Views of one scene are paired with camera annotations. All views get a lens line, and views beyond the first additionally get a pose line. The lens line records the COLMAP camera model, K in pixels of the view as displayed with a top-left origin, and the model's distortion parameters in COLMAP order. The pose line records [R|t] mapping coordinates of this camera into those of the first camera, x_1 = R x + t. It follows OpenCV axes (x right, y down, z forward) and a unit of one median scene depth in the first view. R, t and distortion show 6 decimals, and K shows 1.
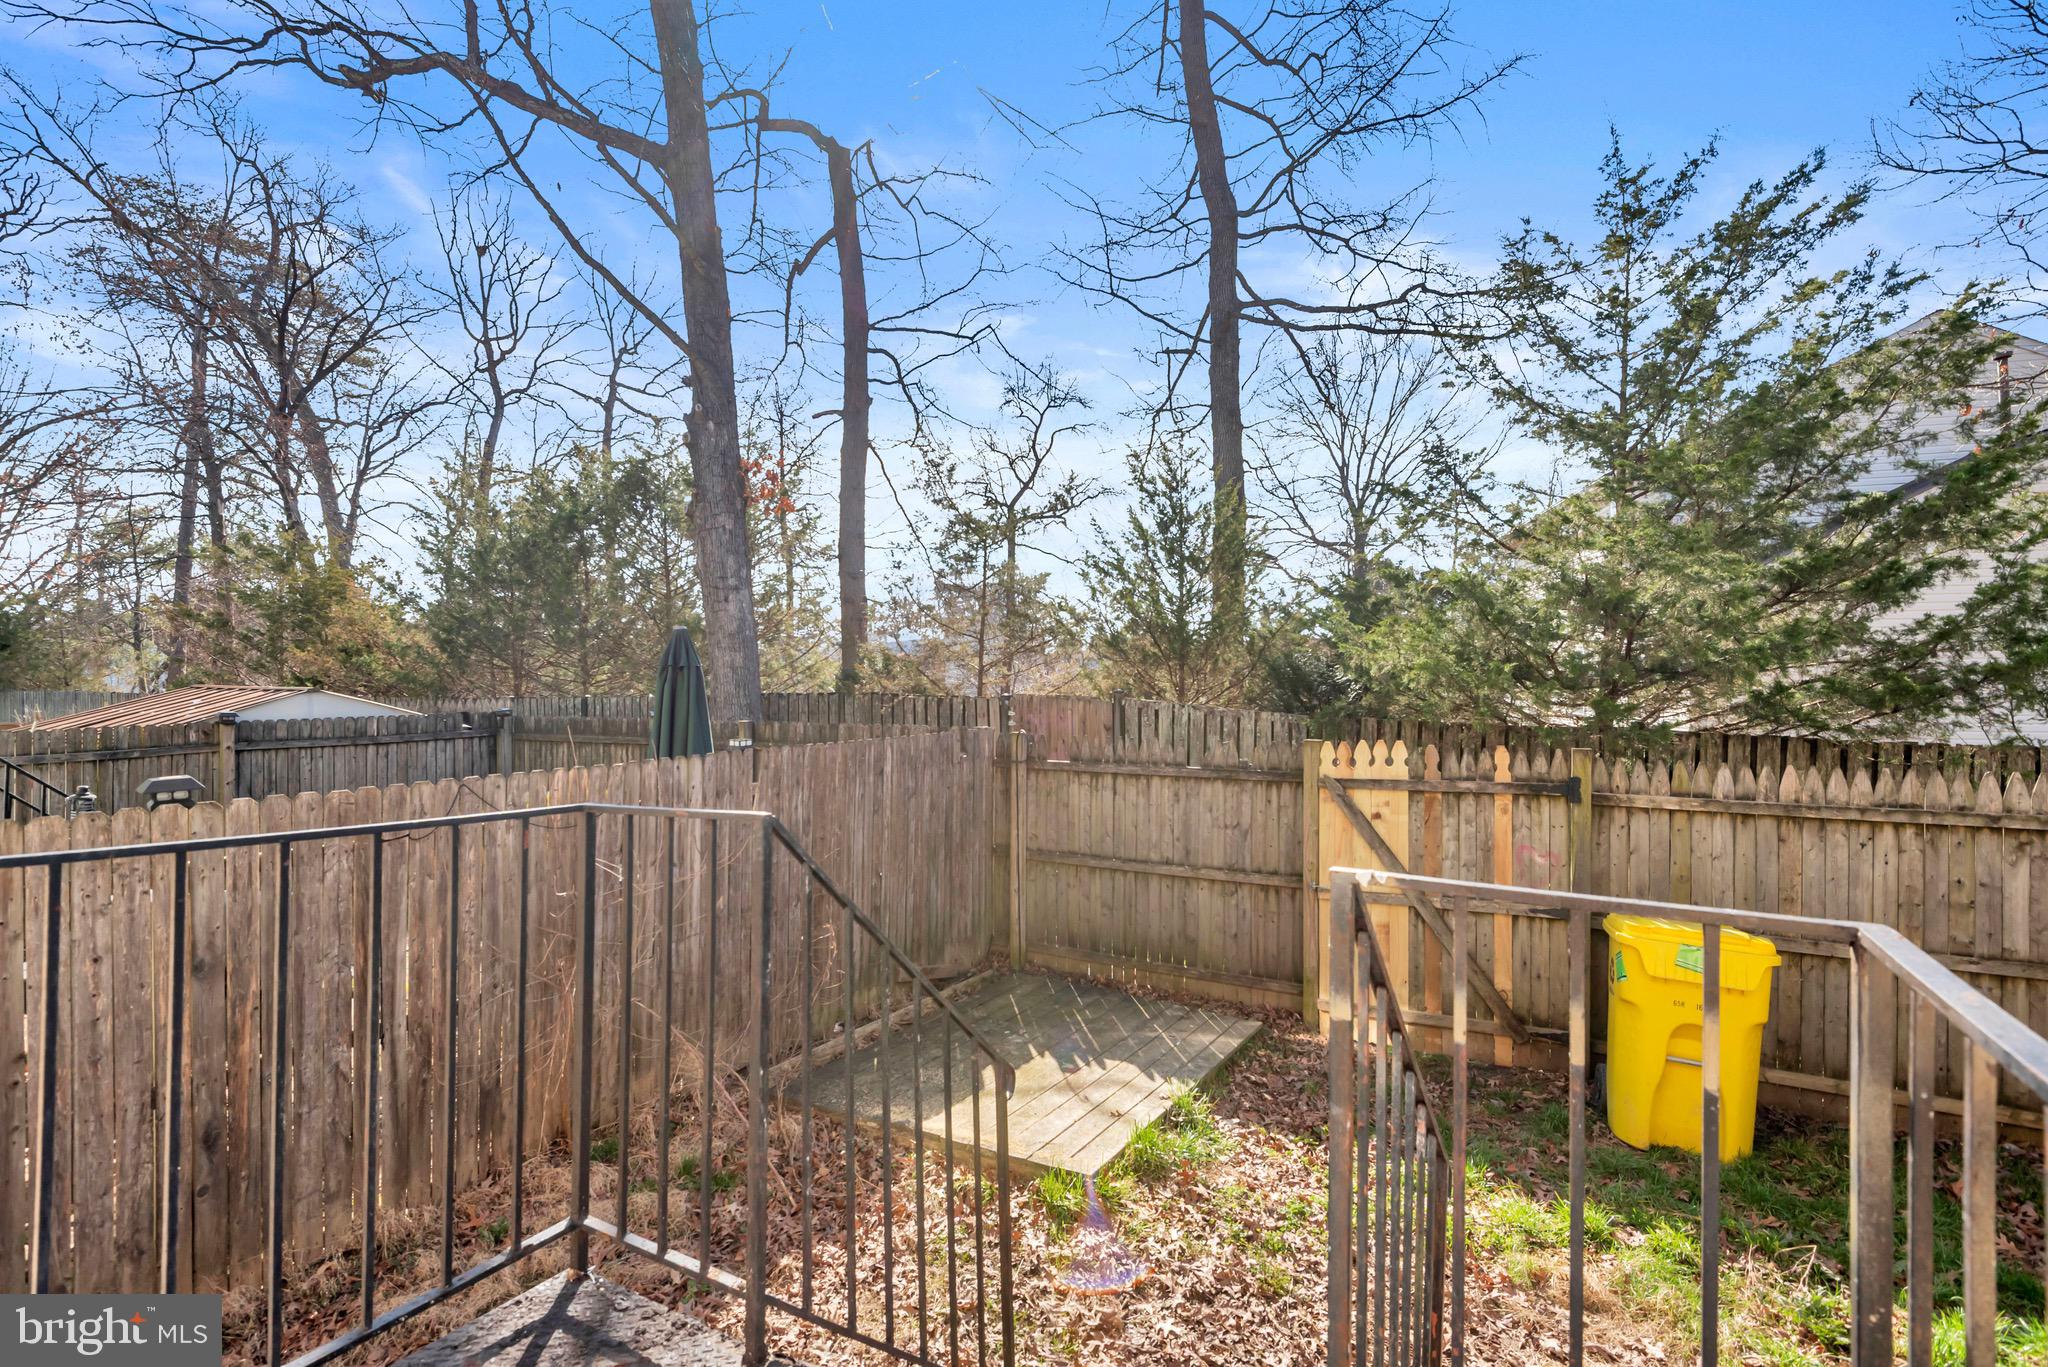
lens RADIAL K [[987.5, 0, 1025.1], [0, 987.5, 669.8], [0, 0, 1]] dist [0.039058, -0.028585]
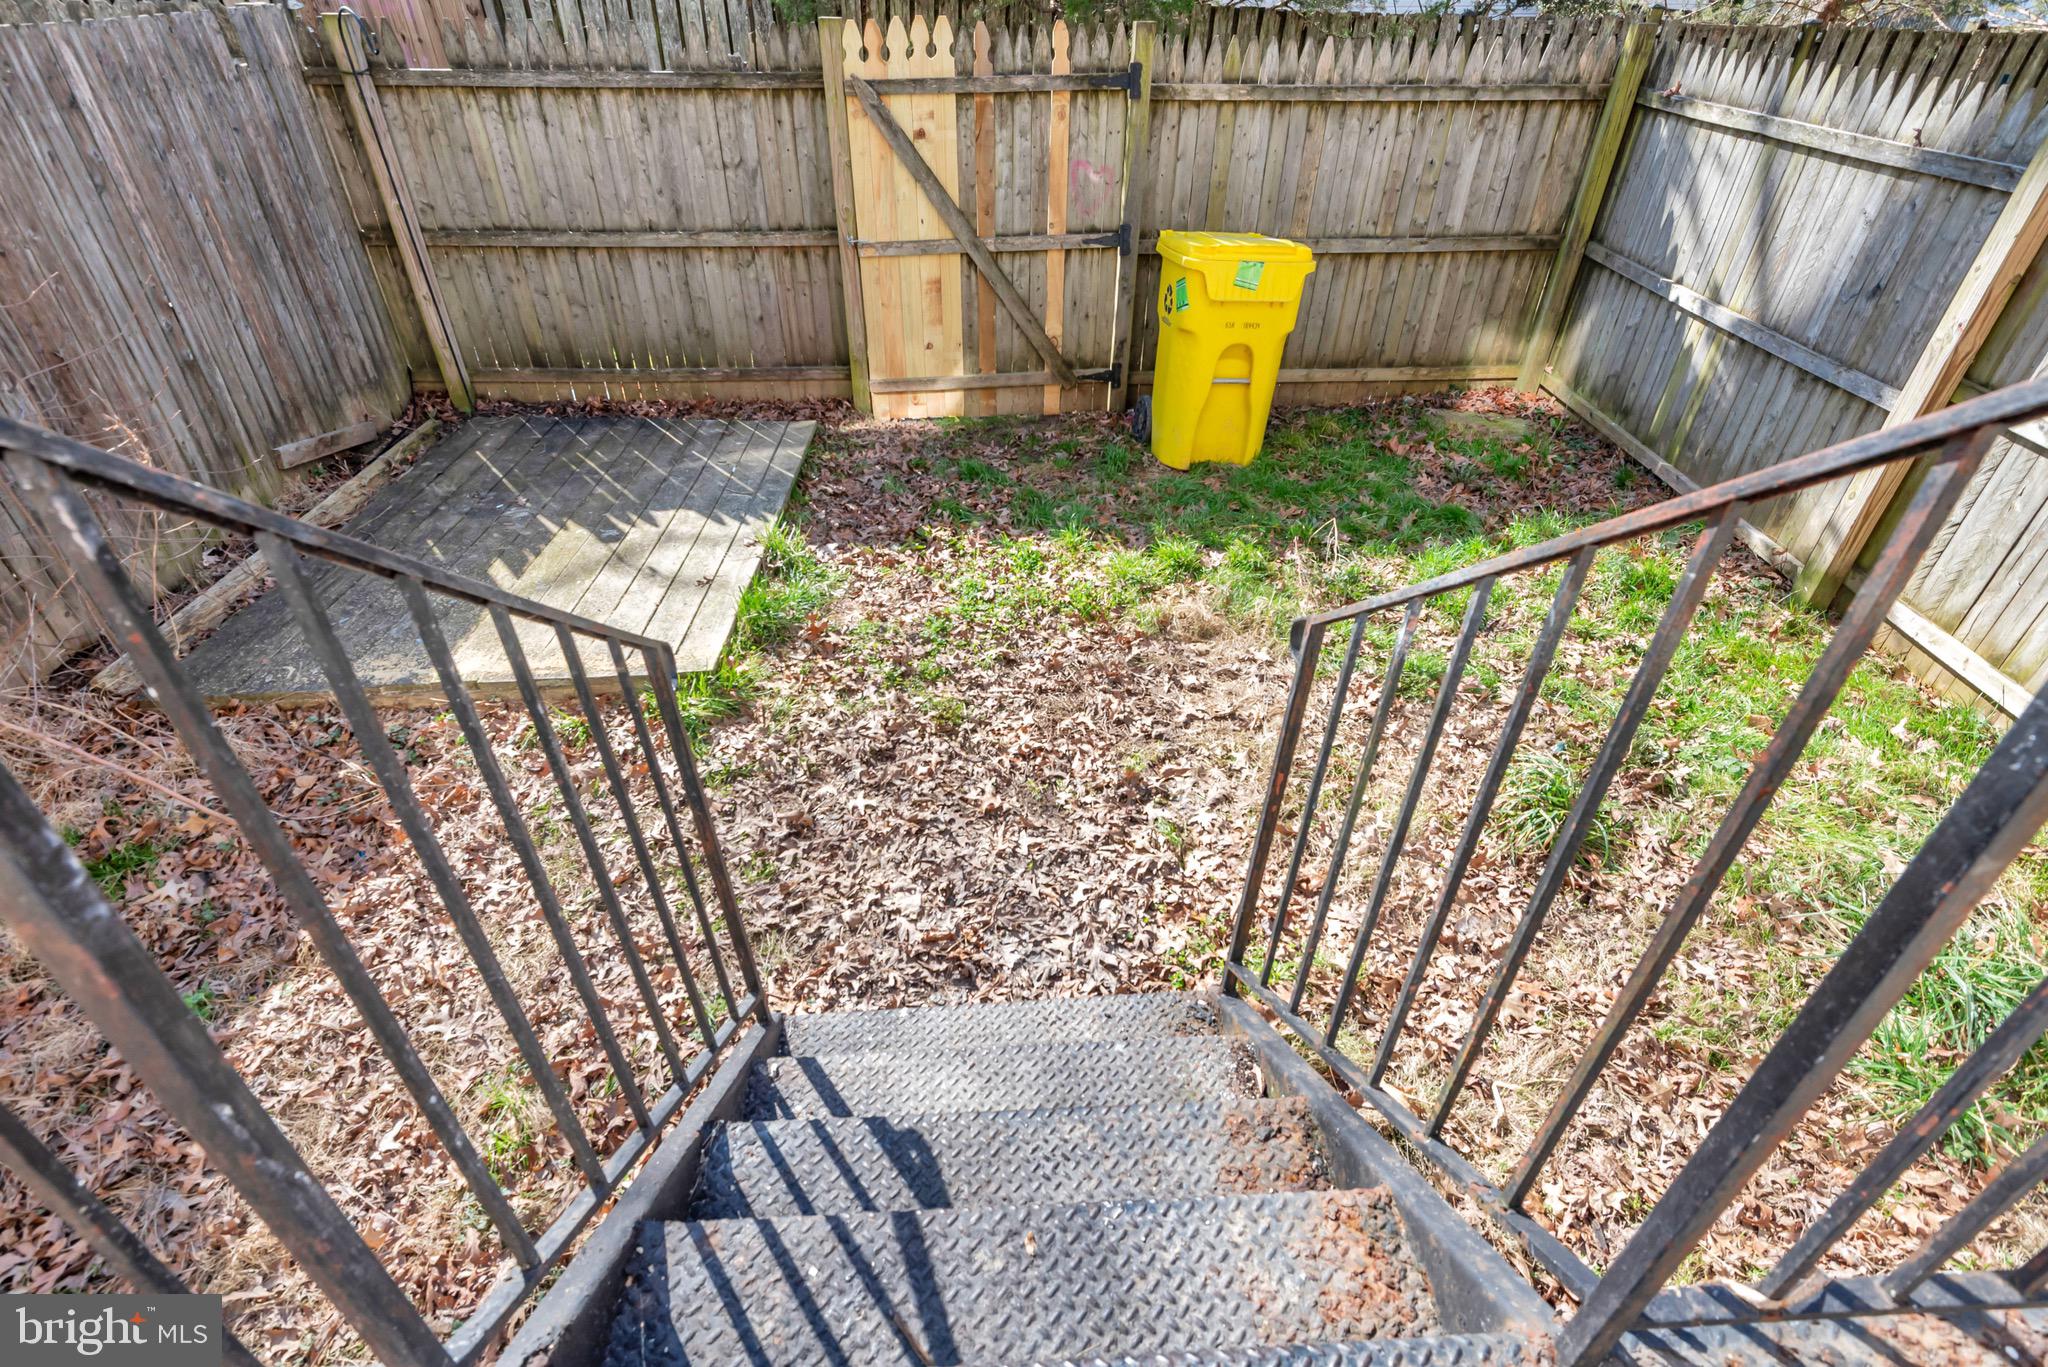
lens RADIAL K [[987.5, 0, 1025.1], [0, 987.5, 669.8], [0, 0, 1]] dist [0.039058, -0.028585]
pose [[0.843759, -0.307260, 0.440070, -0.048350], [-0.011130, 0.809729, 0.586698, 0.030009], [-0.536607, -0.499930, 0.679796, 0.228417]]
